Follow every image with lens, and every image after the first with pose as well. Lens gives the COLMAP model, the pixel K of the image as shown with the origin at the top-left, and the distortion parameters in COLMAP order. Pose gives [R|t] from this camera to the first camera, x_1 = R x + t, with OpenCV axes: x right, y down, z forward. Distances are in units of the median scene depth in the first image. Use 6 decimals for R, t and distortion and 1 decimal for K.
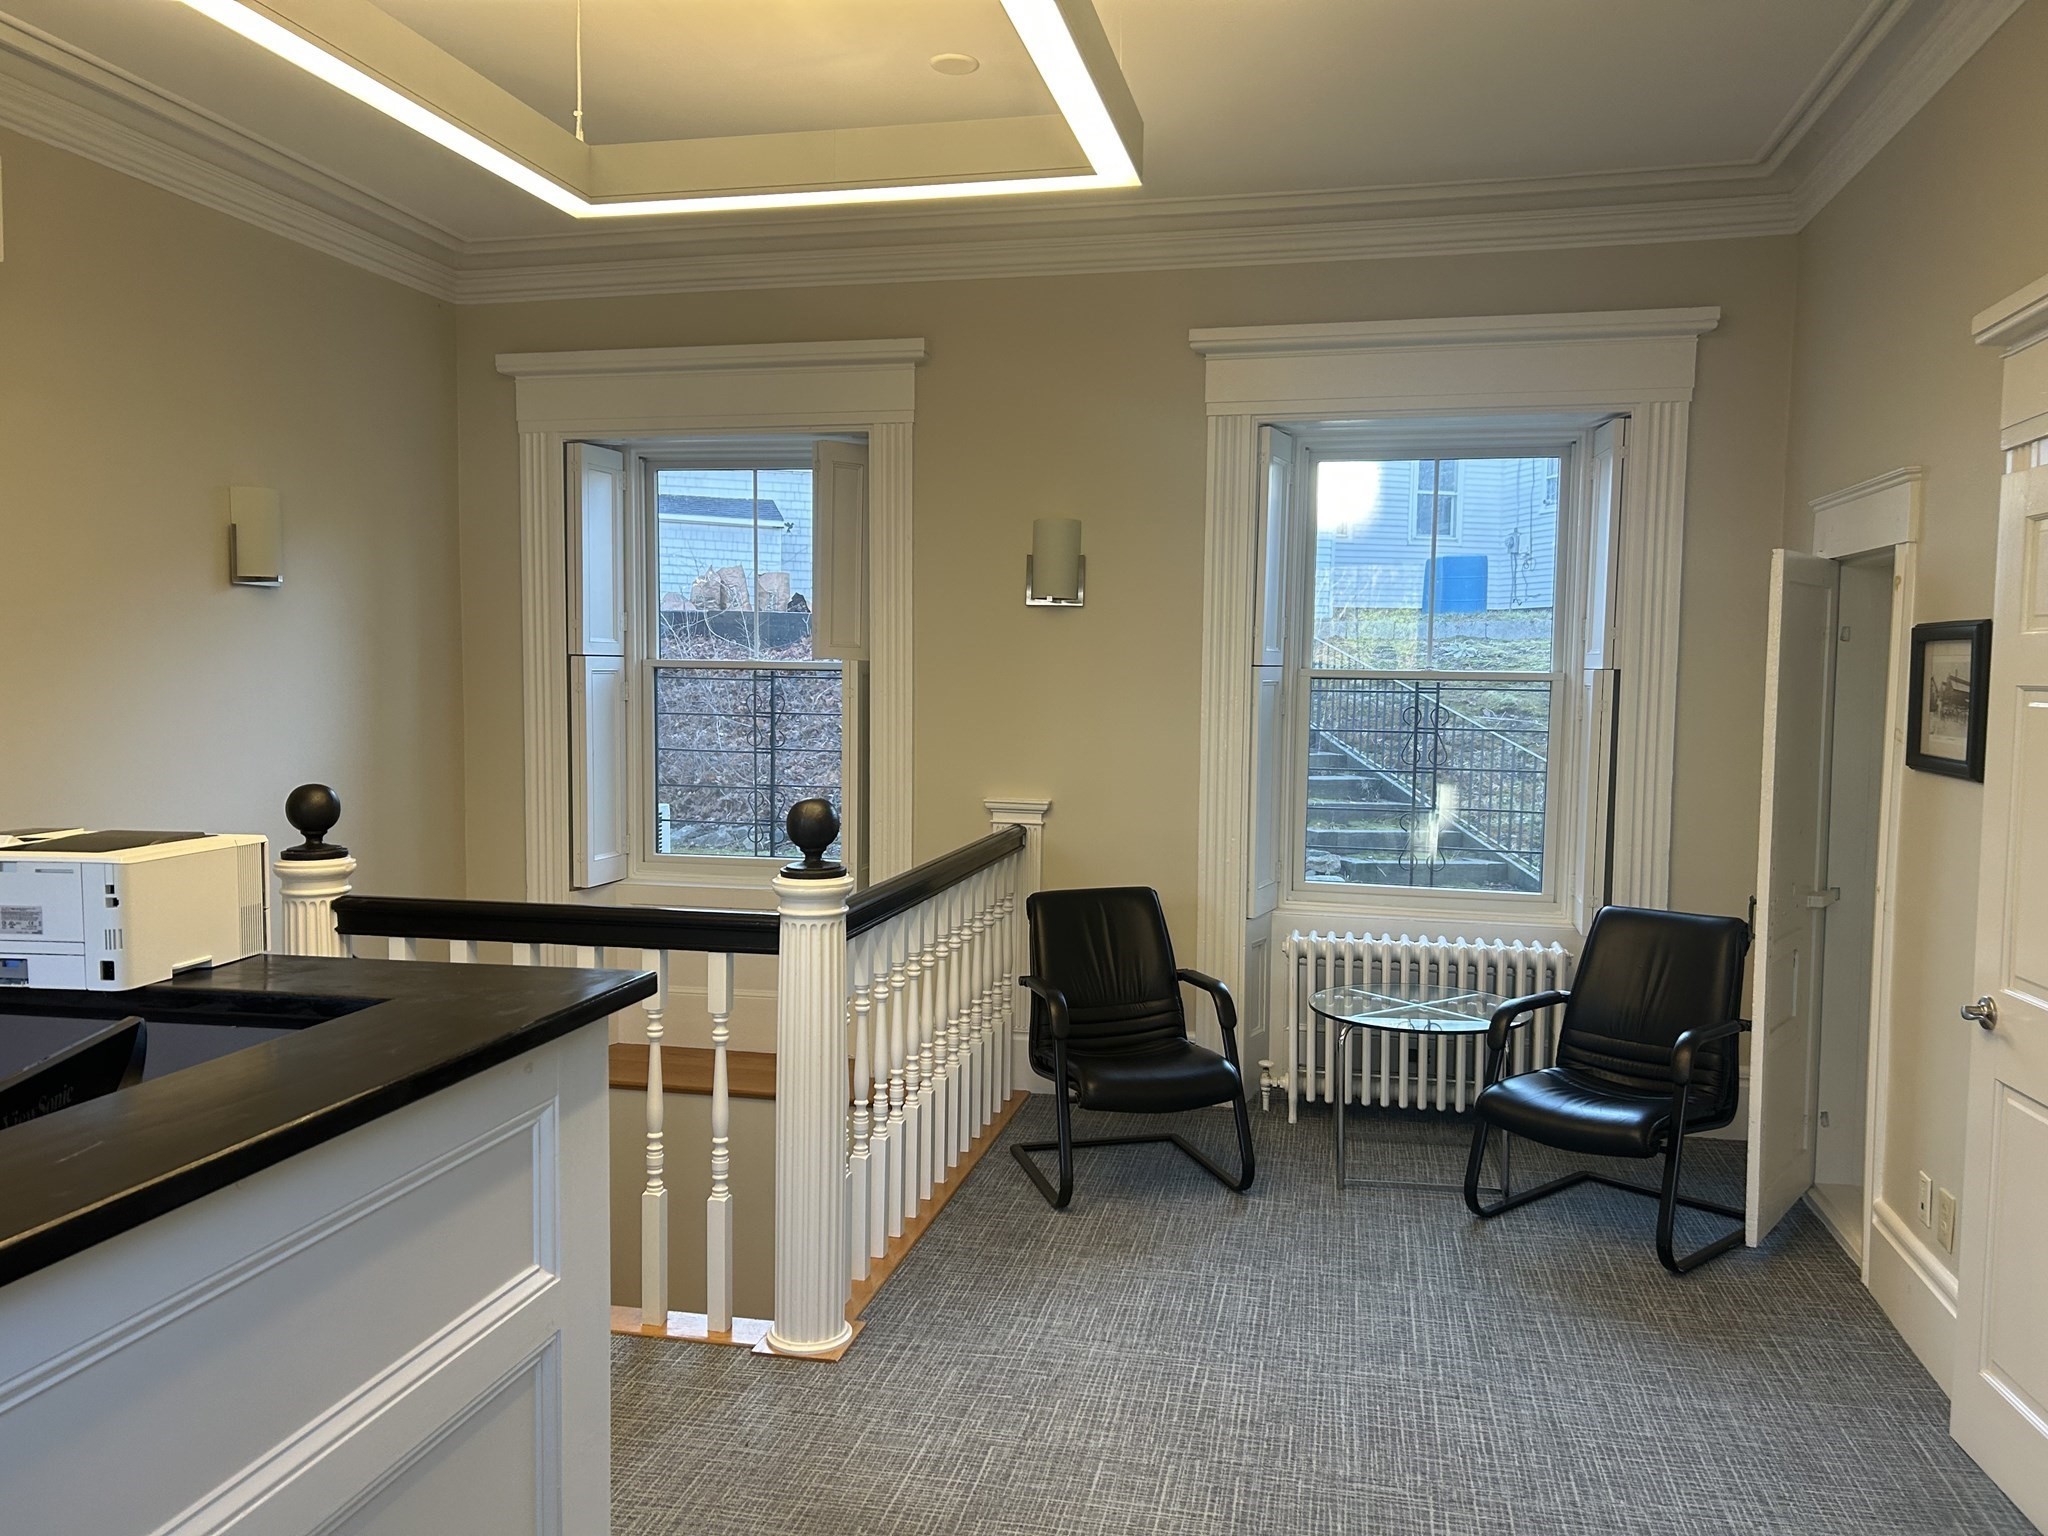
lens RADIAL K [[1518.7, 0, 1033.6], [0, 1518.7, 784.6], [0, 0, 1]] dist [0.055914, -0.062381]
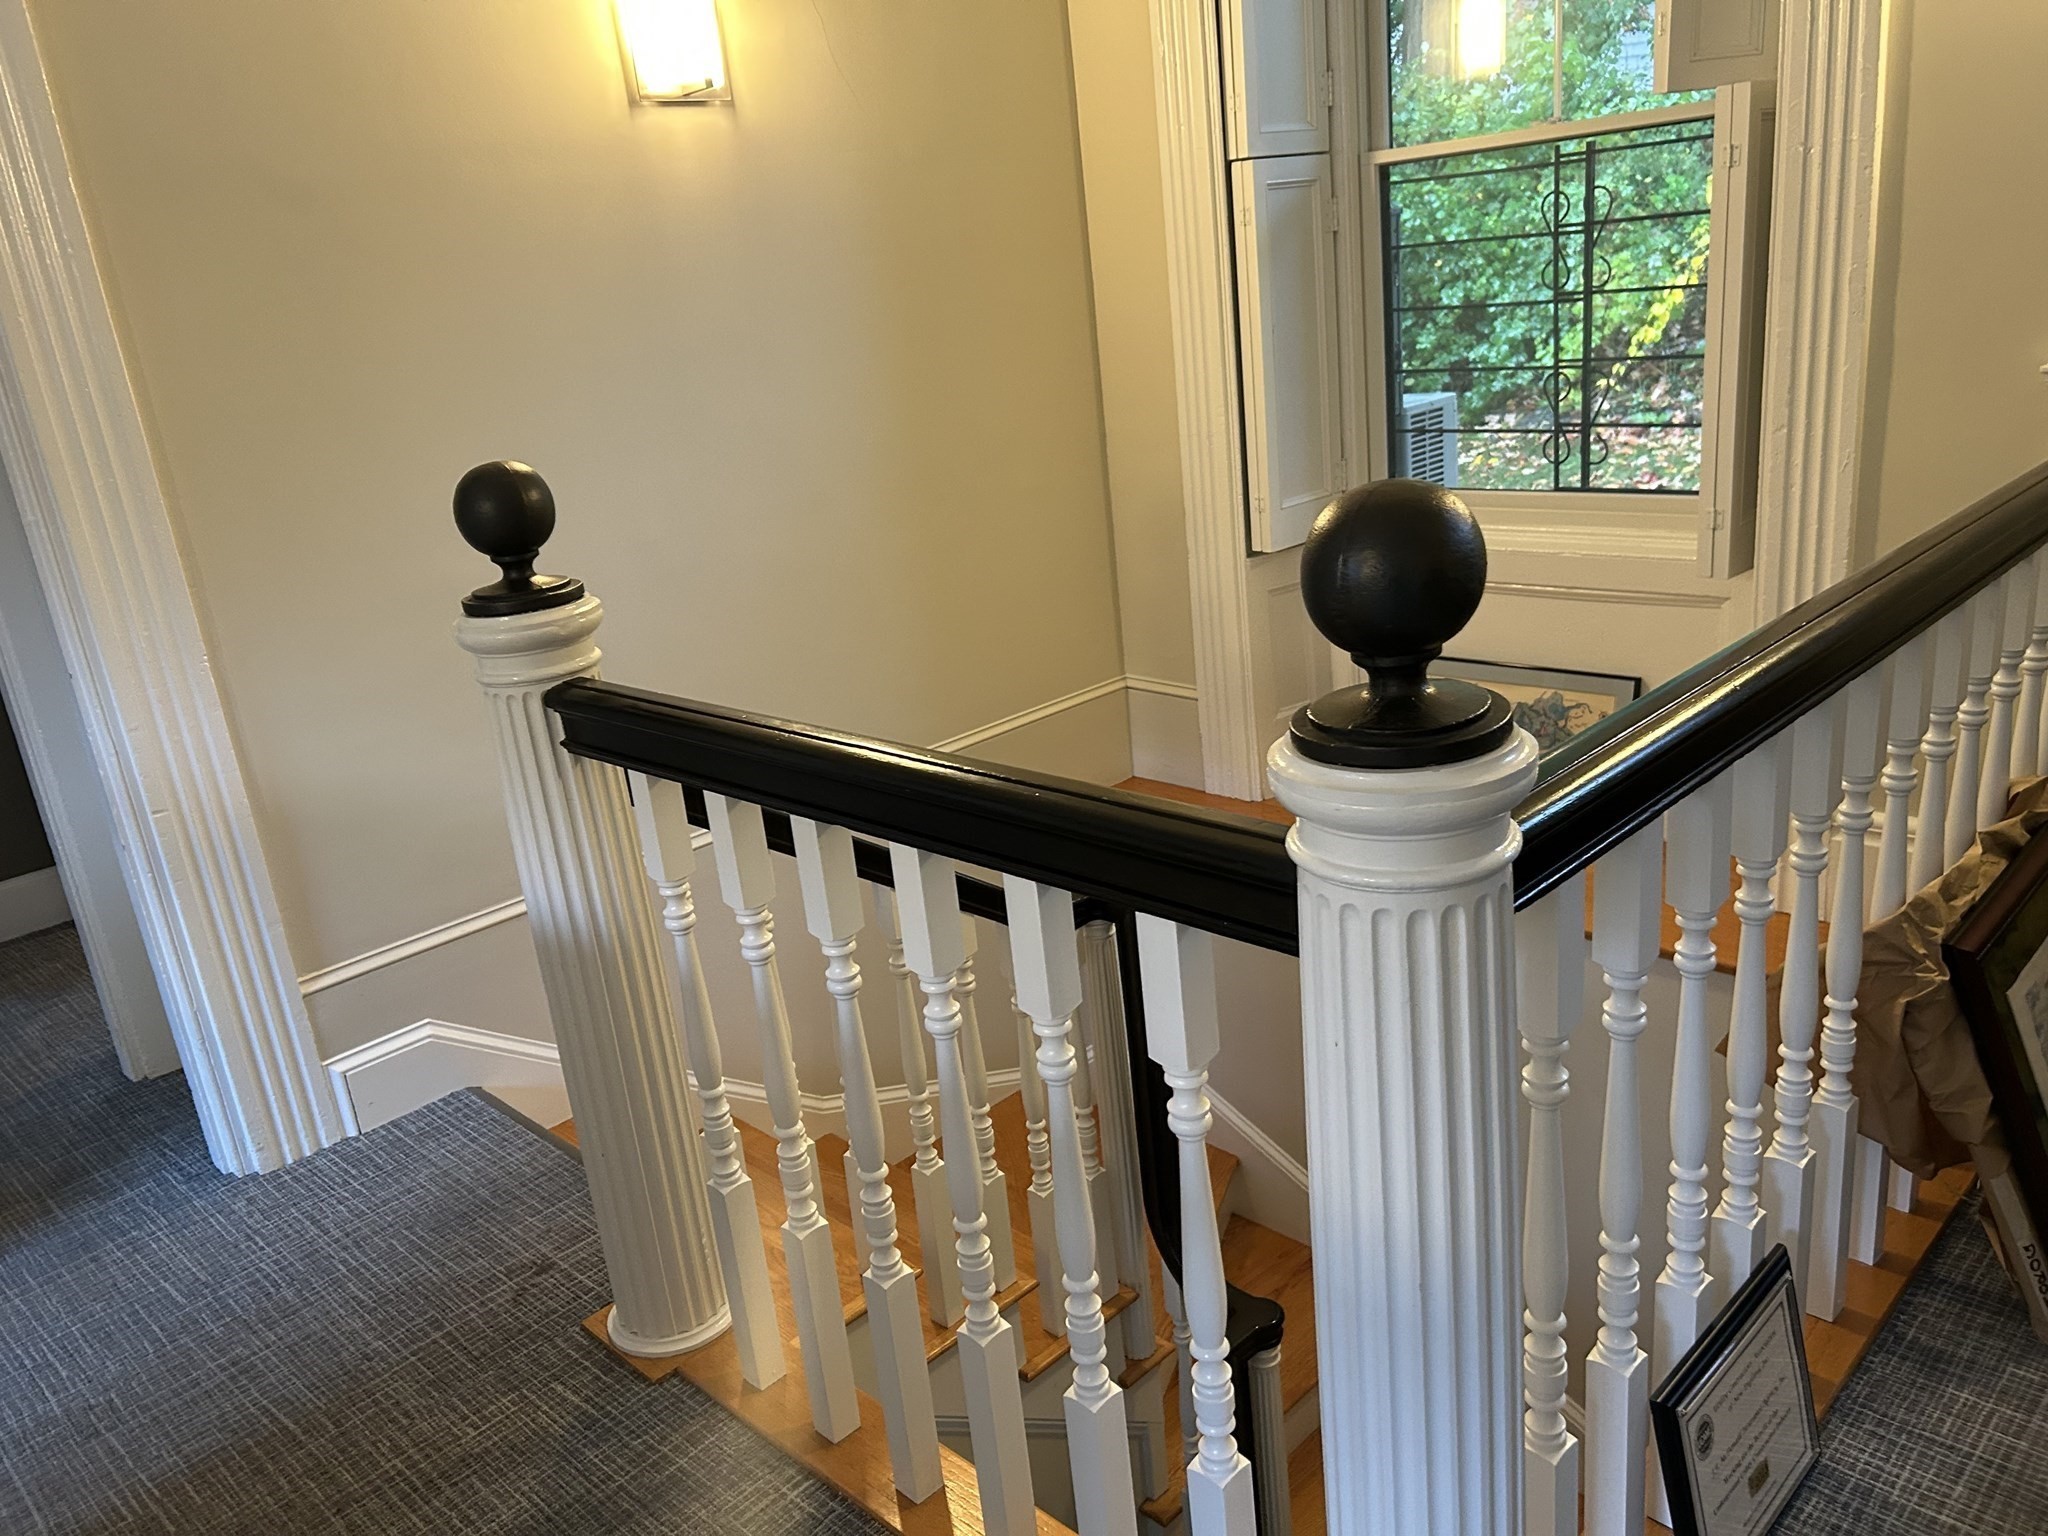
lens RADIAL K [[1518.7, 0, 1031.7], [0, 1518.7, 763.1], [0, 0, 1]] dist [0.055914, -0.062381]
pose [[0.832084, 0.079013, -0.548992, -0.032070], [0.071003, 0.966483, 0.246717, -0.016696], [0.550086, -0.244270, 0.798585, 0.653821]]
